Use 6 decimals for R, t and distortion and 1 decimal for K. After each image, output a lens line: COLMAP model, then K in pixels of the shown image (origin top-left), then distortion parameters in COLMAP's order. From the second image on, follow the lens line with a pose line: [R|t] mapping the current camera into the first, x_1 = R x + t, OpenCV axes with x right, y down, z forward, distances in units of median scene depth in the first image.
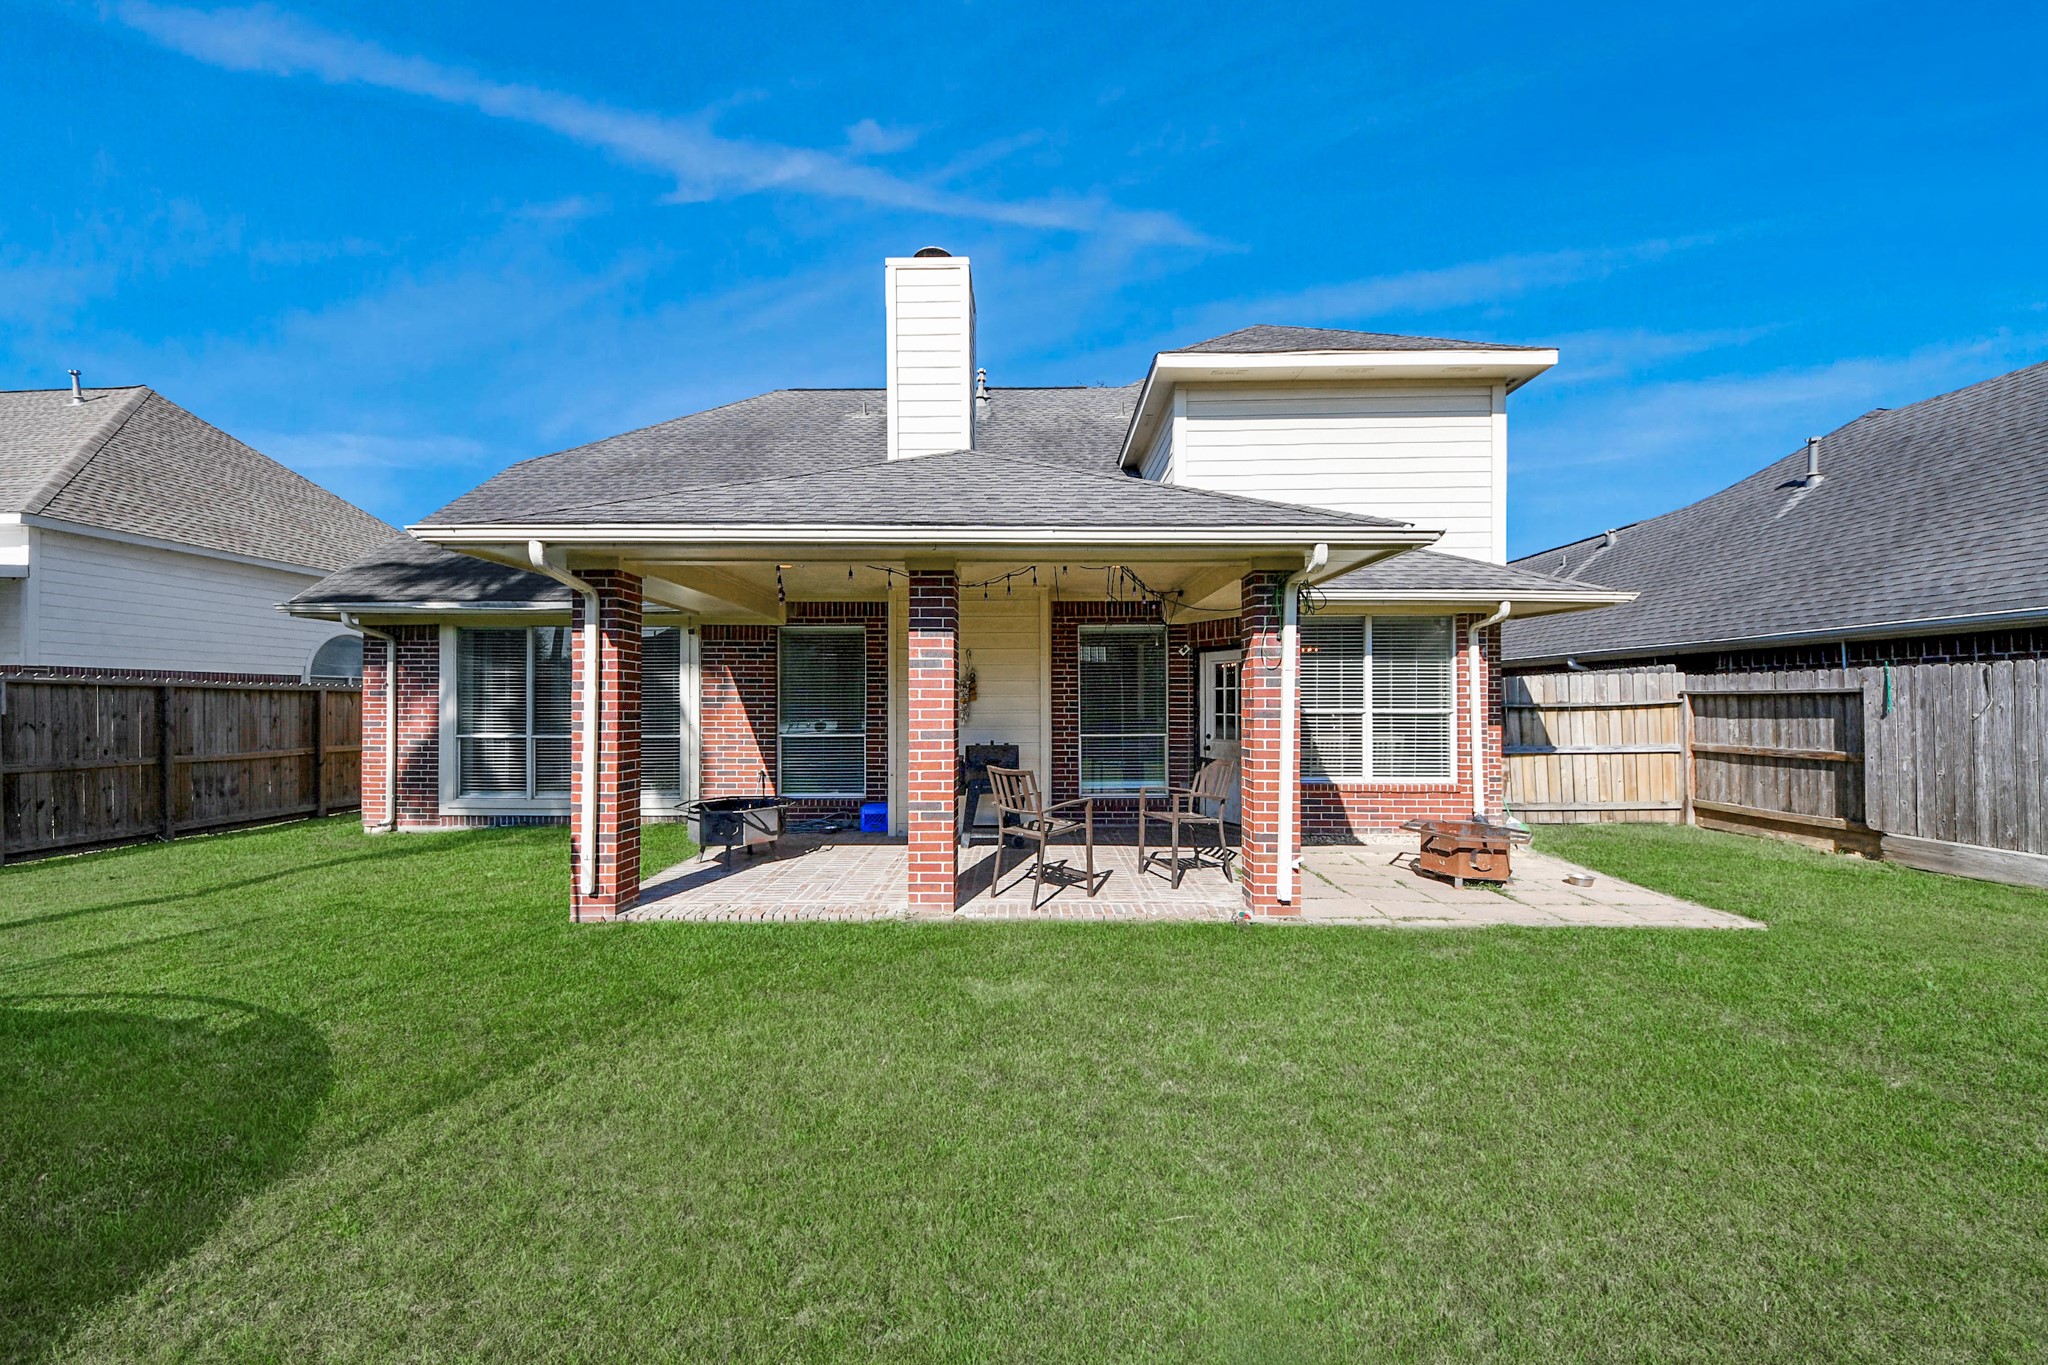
lens RADIAL K [[700.9, 0, 1022.5], [0, 700.9, 702.2], [0, 0, 1]] dist [-0.000514, -0.000009]
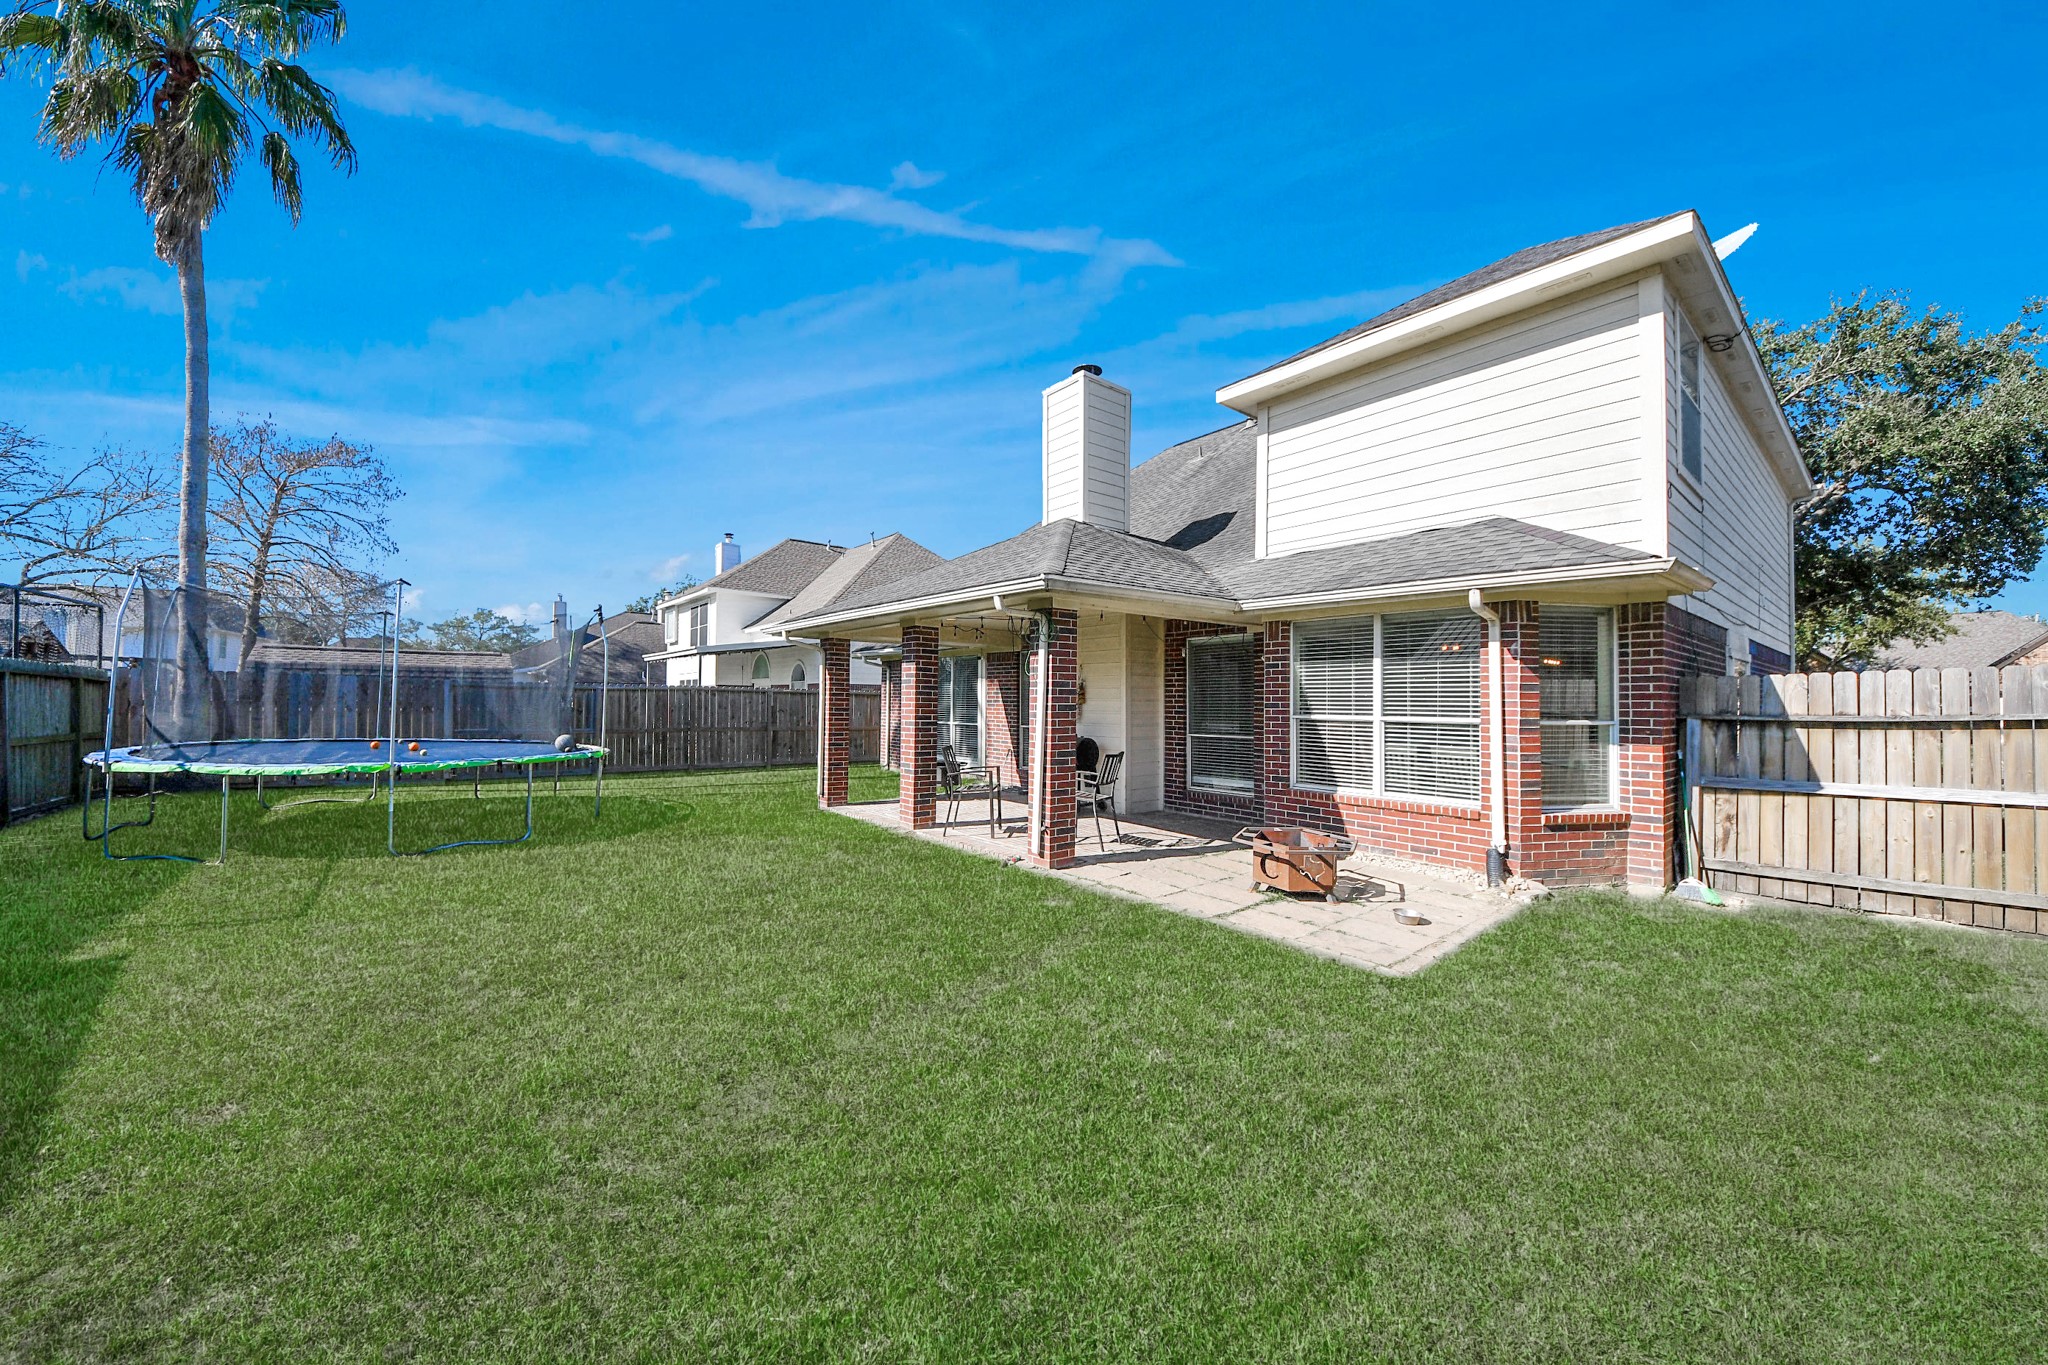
lens RADIAL K [[740.4, 0, 1011.5], [0, 740.4, 685.6], [0, 0, 1]] dist [0.016182, -0.016808]
pose [[0.639763, -0.009660, -0.768512, 0.816898], [-0.008830, 0.999763, -0.019918, -0.006121], [0.768522, 0.019529, 0.639525, 0.011025]]
